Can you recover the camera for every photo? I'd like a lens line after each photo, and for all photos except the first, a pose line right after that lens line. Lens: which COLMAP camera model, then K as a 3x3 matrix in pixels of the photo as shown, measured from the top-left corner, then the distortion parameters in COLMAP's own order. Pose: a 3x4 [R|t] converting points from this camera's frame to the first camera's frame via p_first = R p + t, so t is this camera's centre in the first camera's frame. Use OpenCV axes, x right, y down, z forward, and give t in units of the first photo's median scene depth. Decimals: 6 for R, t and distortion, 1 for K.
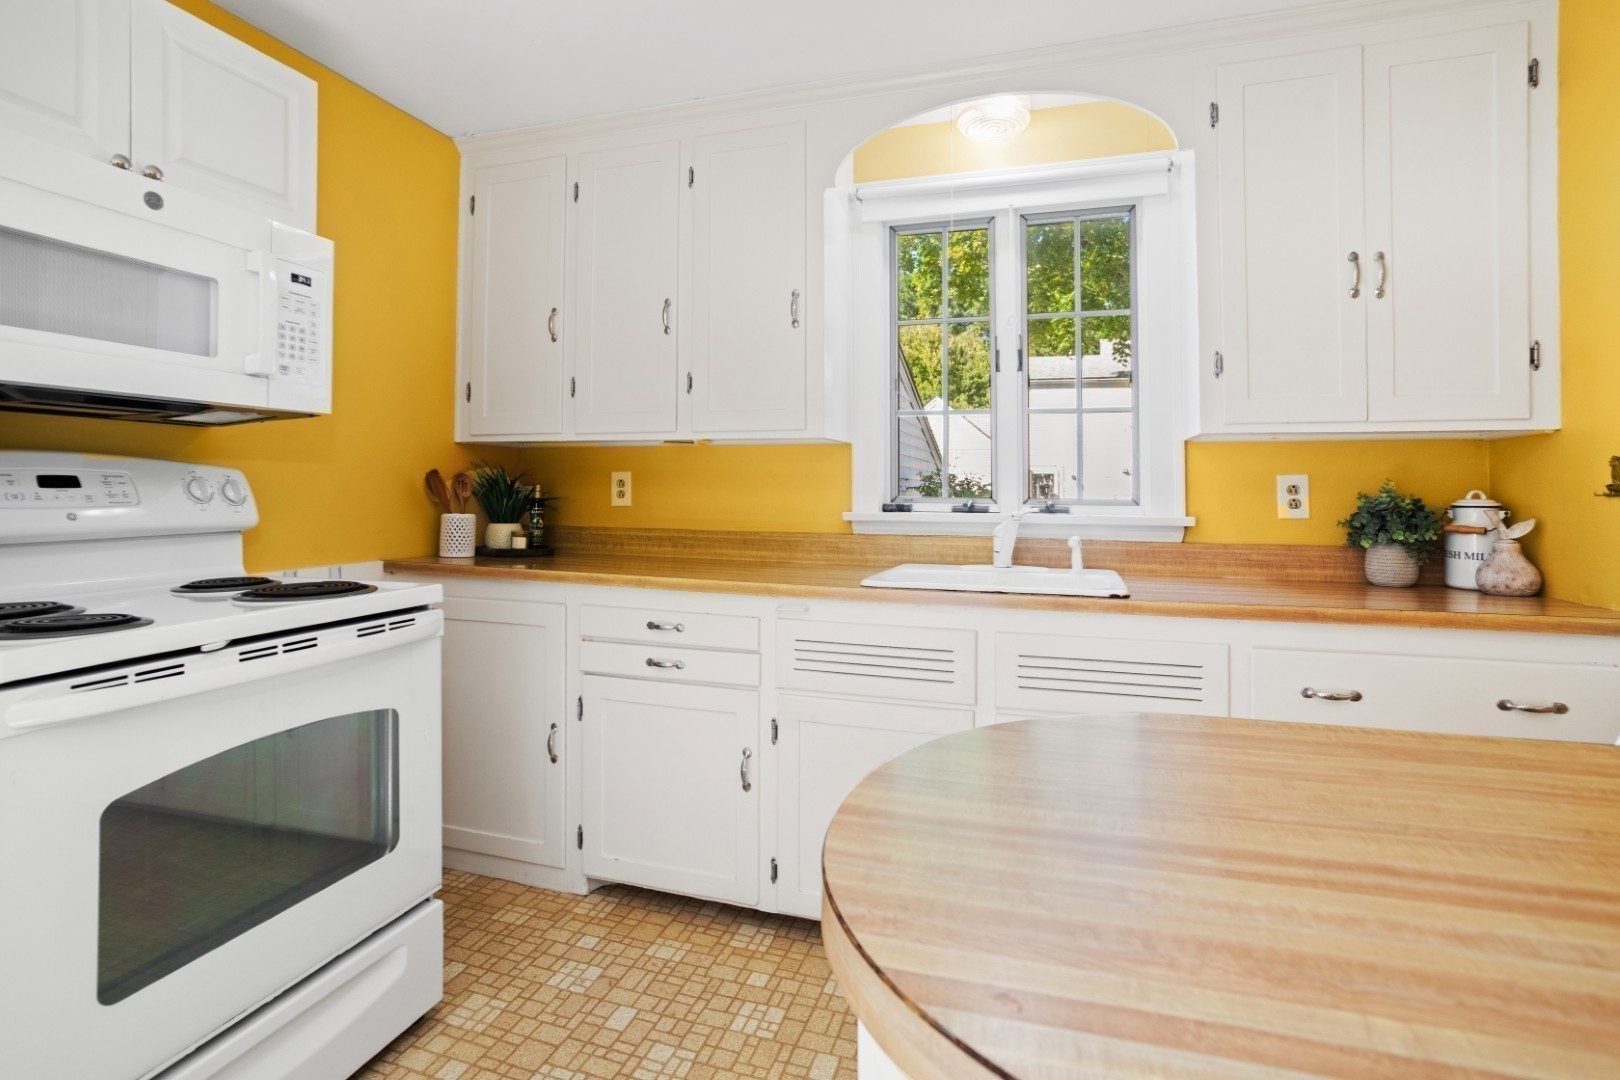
lens RADIAL K [[785.8, 0, 814.0], [0, 785.8, 486.8], [0, 0, 1]] dist [-0.003787, -0.000362]
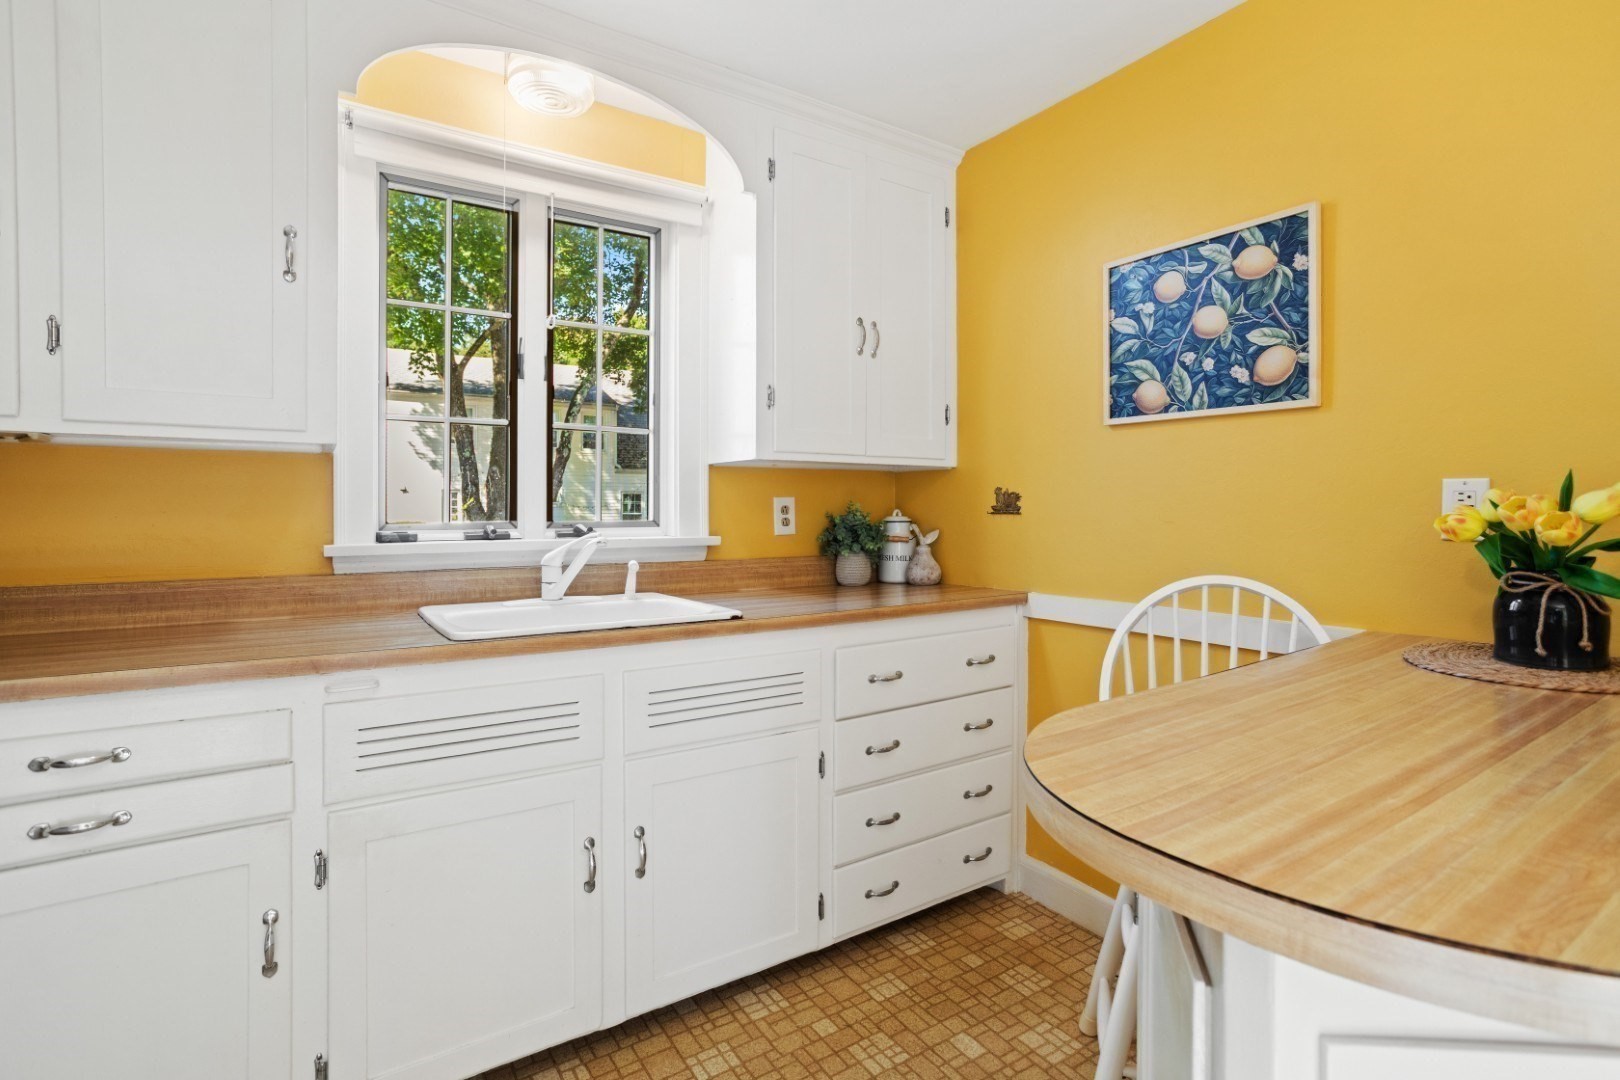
lens RADIAL K [[788.0, 0, 819.3], [0, 788.0, 517.5], [0, 0, 1]] dist [-0.042787, 0.026225]
pose [[0.636473, -0.016013, 0.771132, -0.266911], [0.002827, 0.999826, 0.018429, -0.006595], [-0.771294, -0.009550, 0.636408, 0.219650]]
